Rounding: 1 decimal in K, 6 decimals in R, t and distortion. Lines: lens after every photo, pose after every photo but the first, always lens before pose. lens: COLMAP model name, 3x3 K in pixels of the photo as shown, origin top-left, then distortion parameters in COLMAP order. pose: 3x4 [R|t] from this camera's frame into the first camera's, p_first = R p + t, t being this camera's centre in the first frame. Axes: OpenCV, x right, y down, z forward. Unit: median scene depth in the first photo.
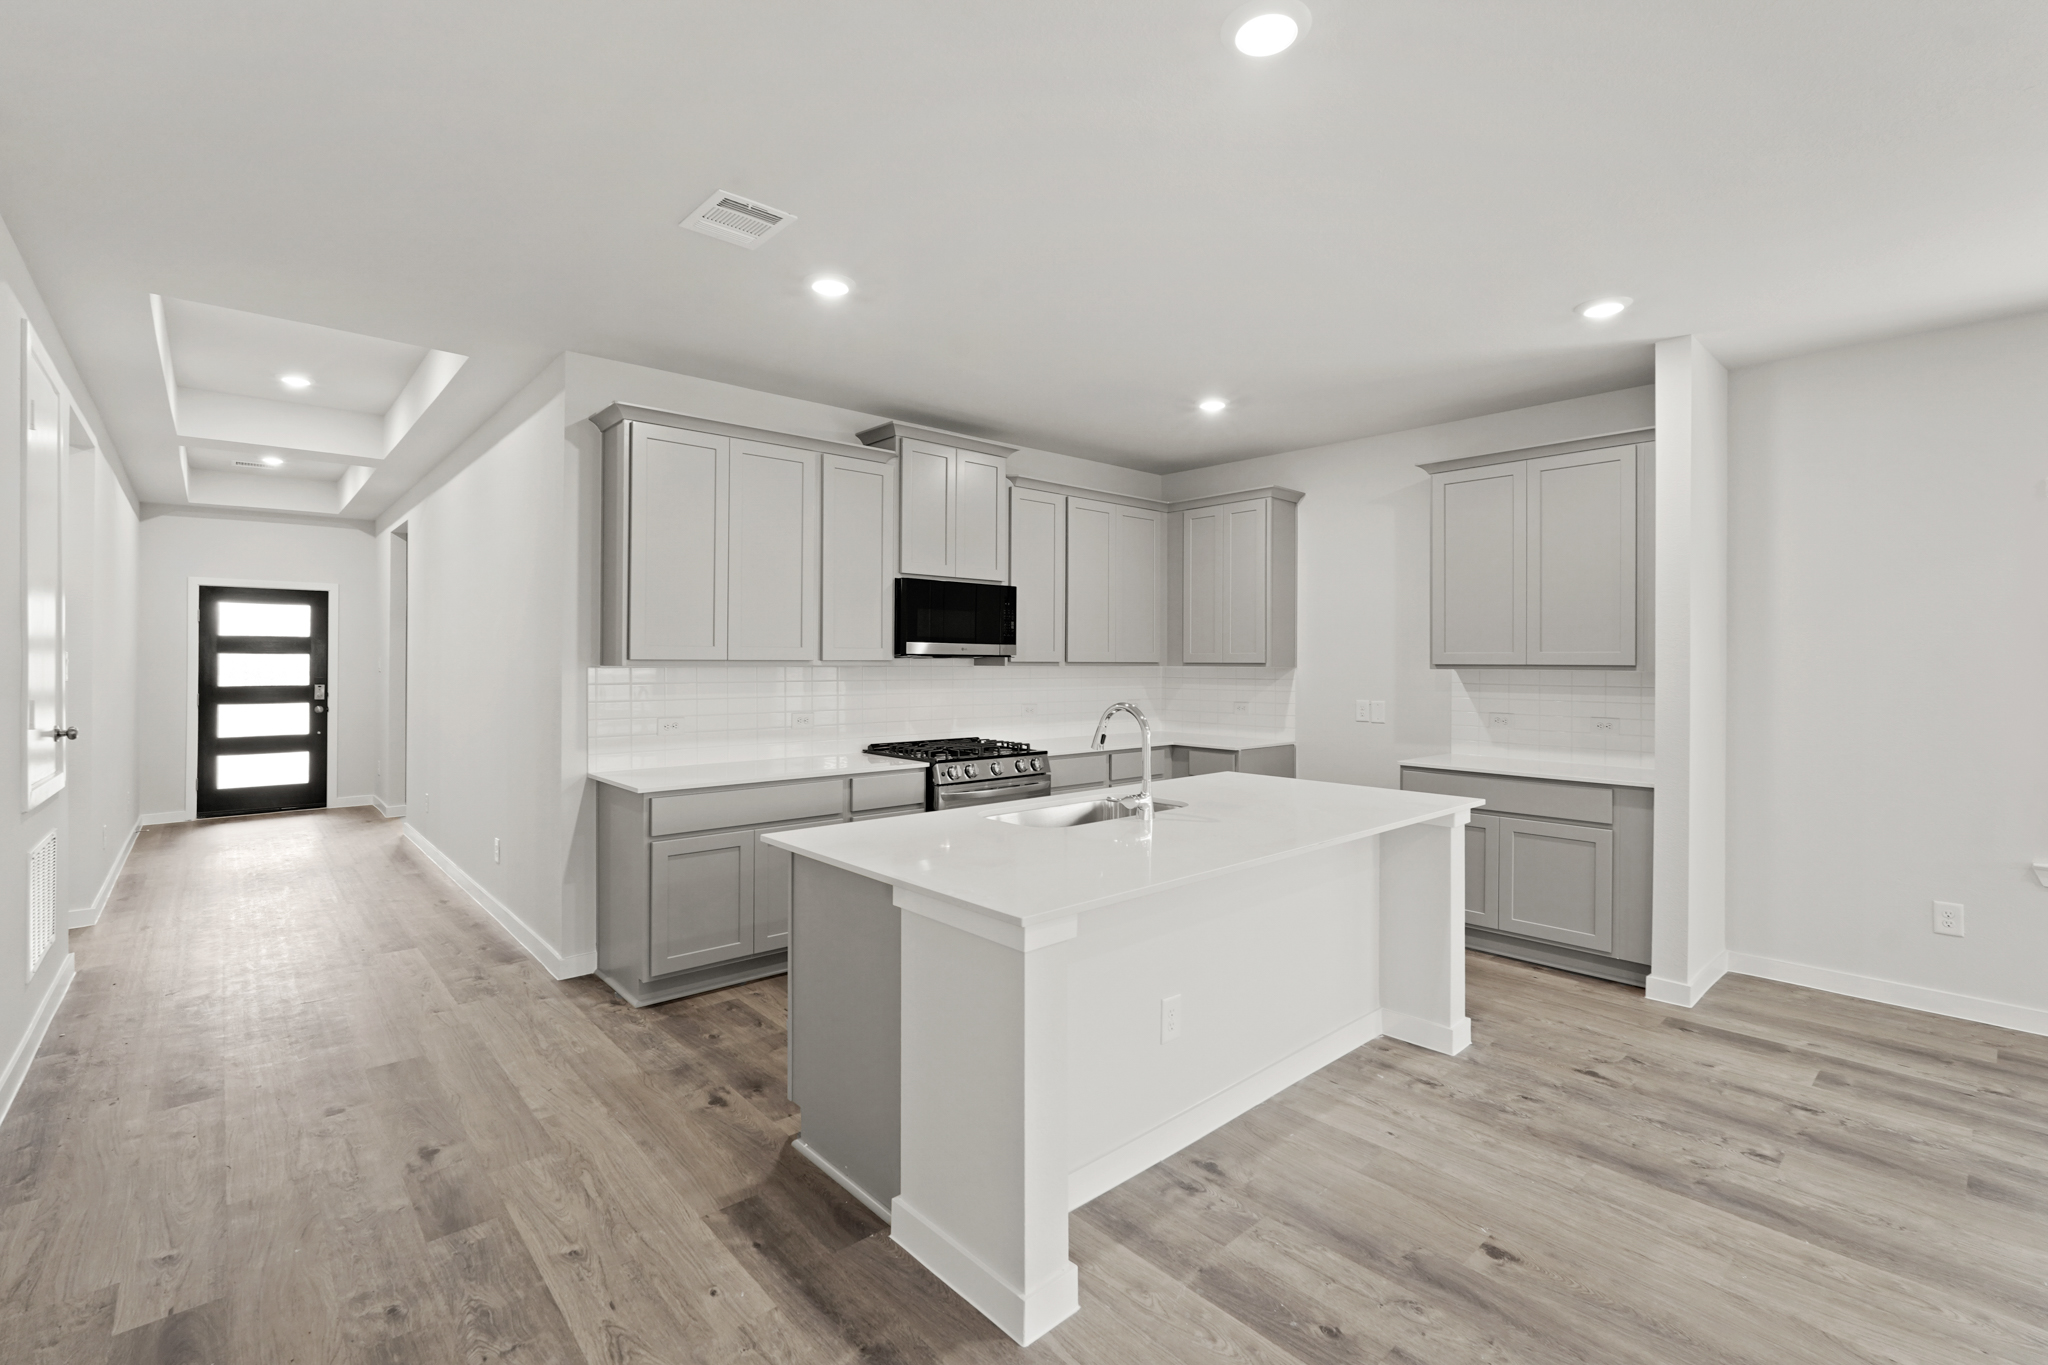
lens RADIAL K [[903.8, 0, 1024.6], [0, 903.8, 670.2], [0, 0, 1]] dist [-0.012679, 0.005240]
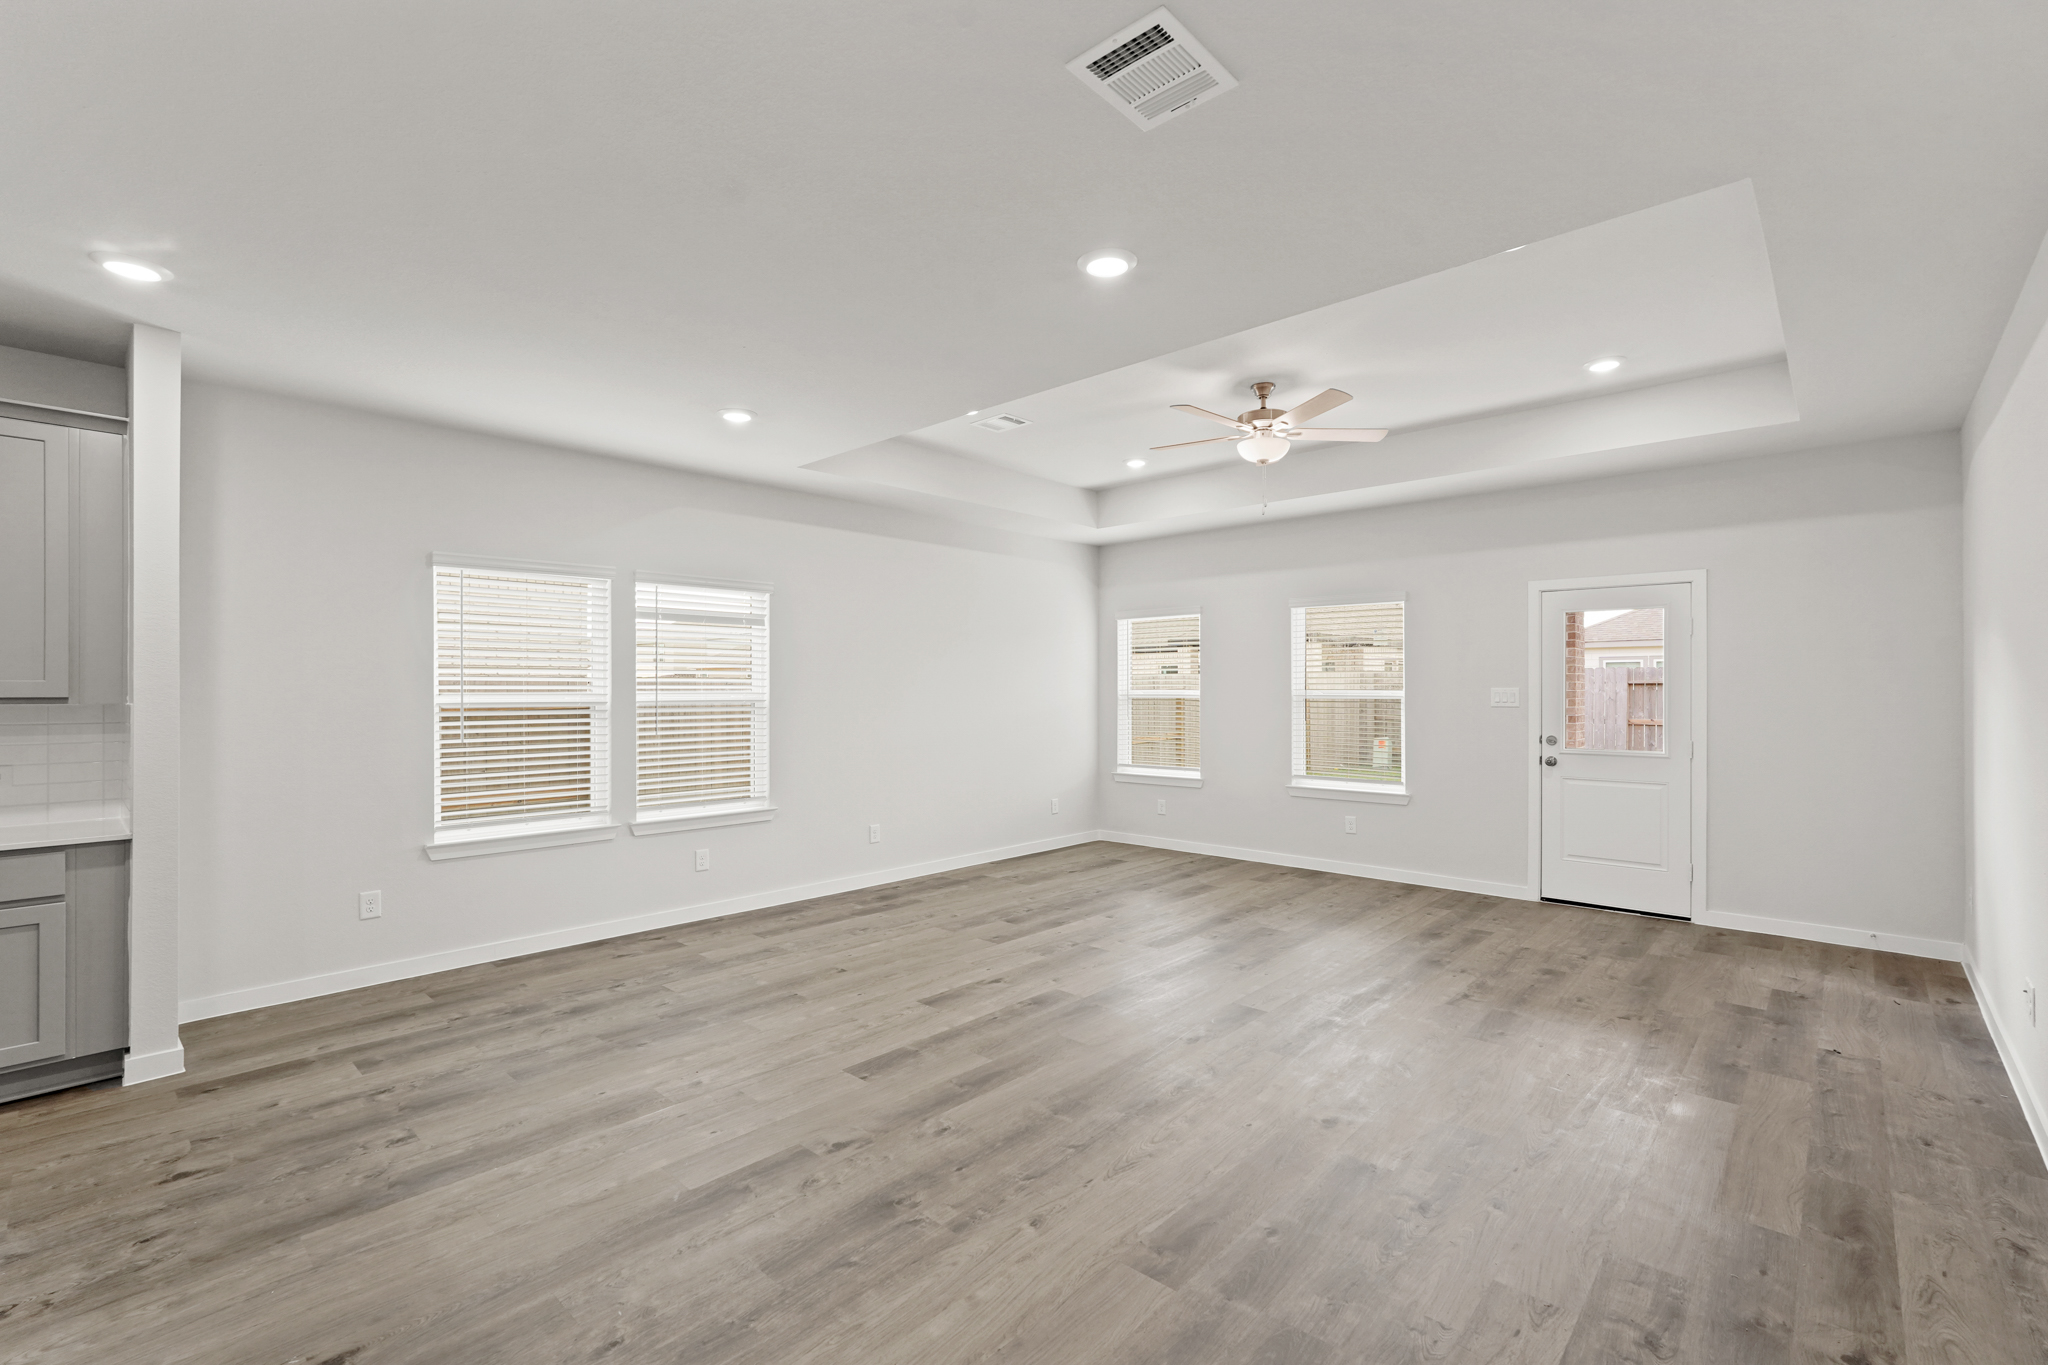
lens RADIAL K [[903.8, 0, 1018.9], [0, 903.8, 692.2], [0, 0, 1]] dist [-0.012679, 0.005240]
pose [[-0.089288, -0.005630, 0.995990, -0.227624], [0.011663, 0.999910, 0.006698, -0.005494], [-0.995938, 0.012214, -0.089214, 0.220594]]
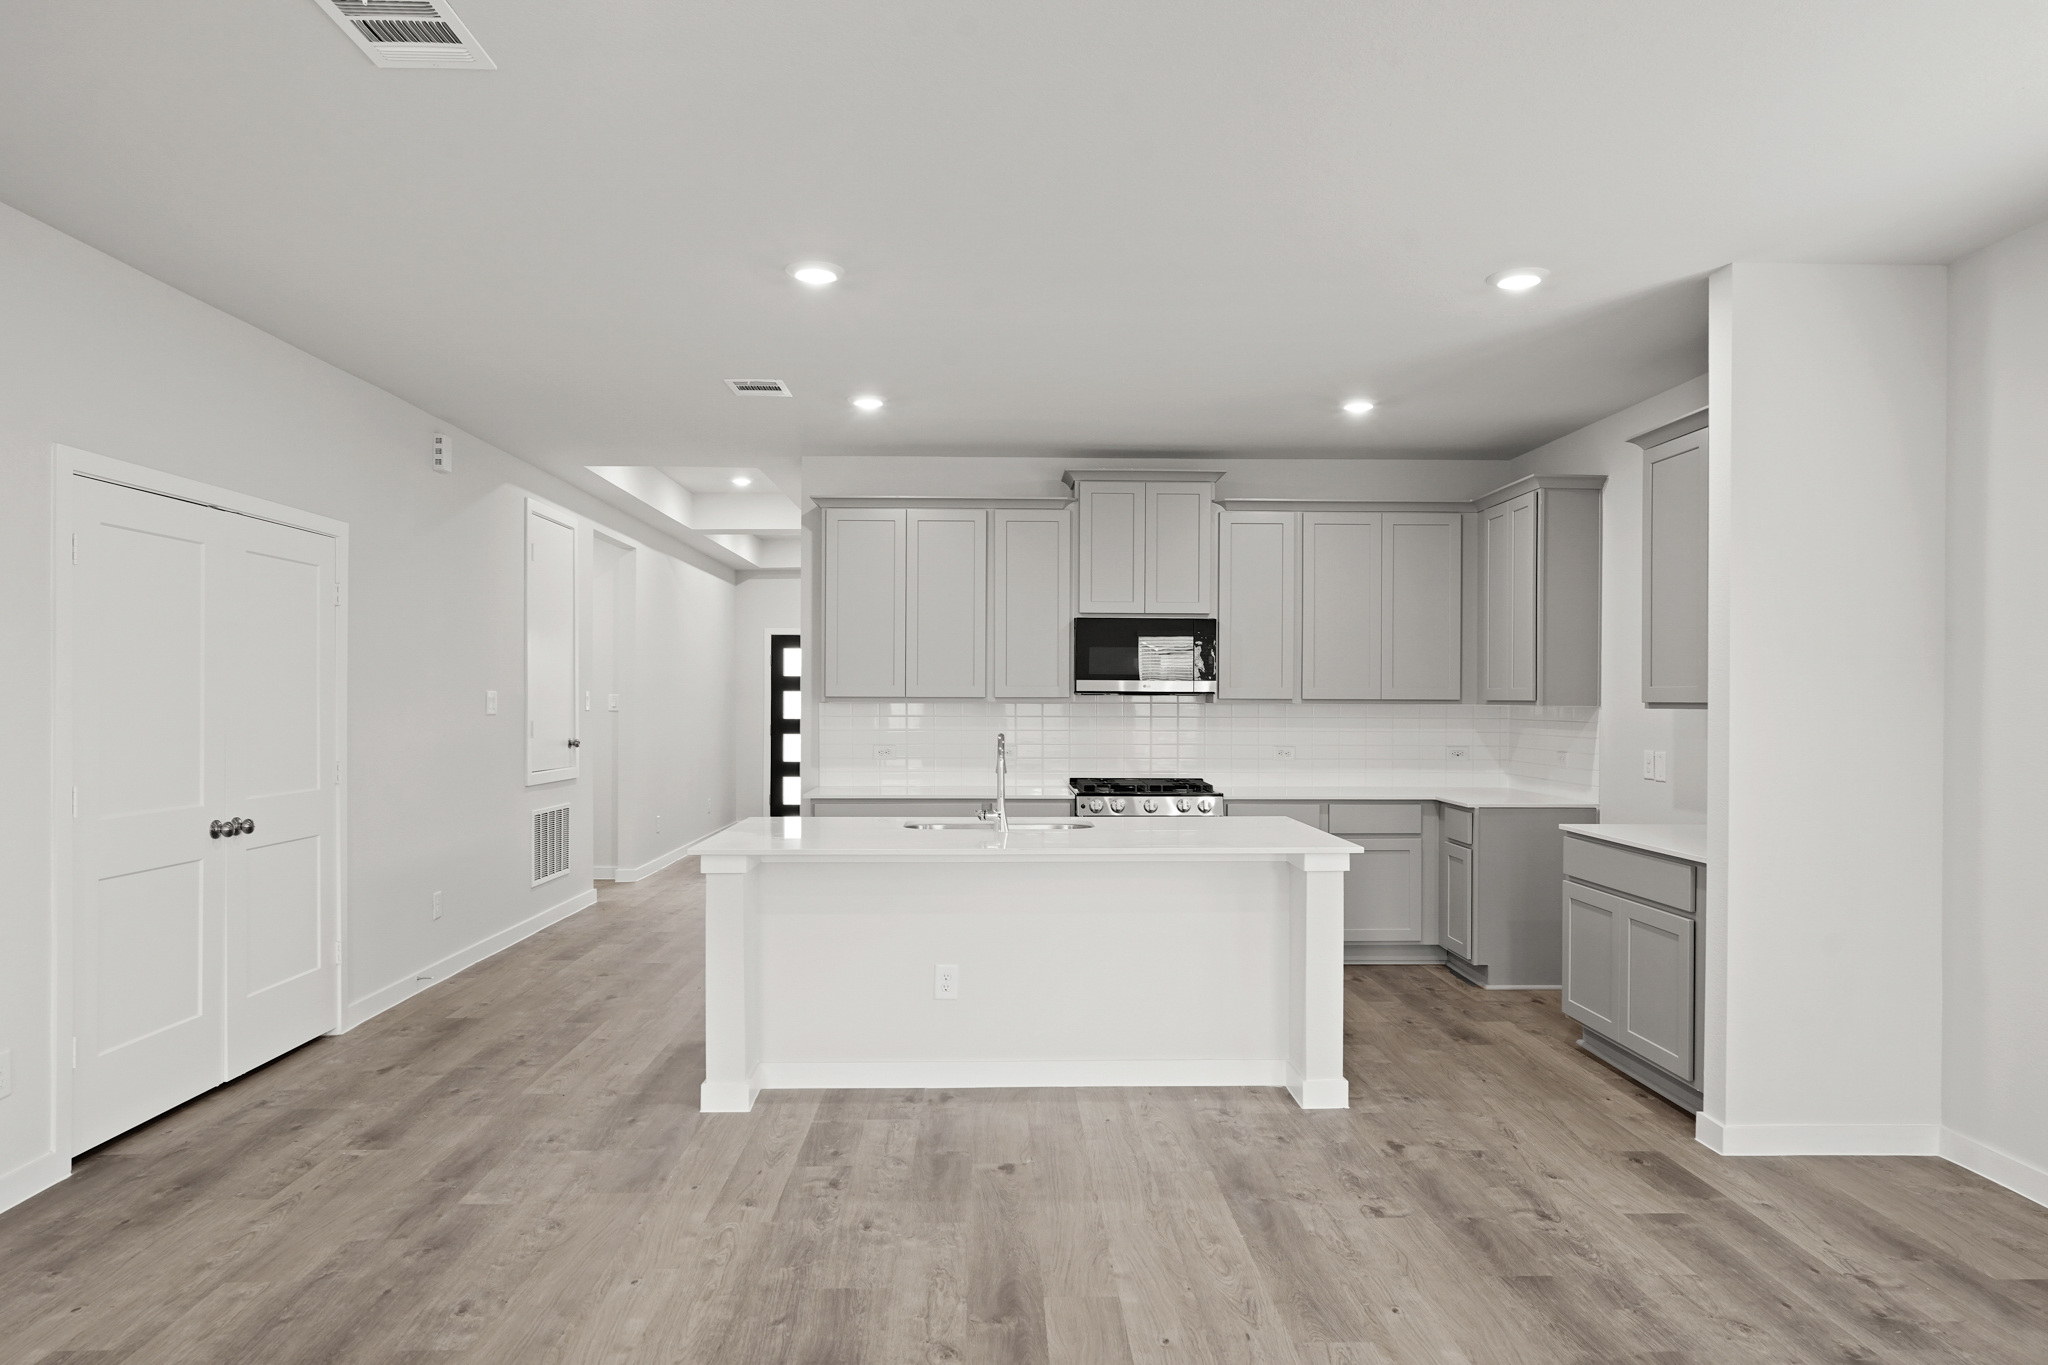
lens RADIAL K [[1286.6, 0, 1023.3], [0, 1286.6, 696.2], [0, 0, 1]] dist [-0.004958, 0.003984]
pose [[0.760753, -0.000347, -0.649042, 0.944473], [-0.007048, 0.999936, -0.008796, 0.001880], [0.649003, 0.011266, 0.760702, -0.200423]]
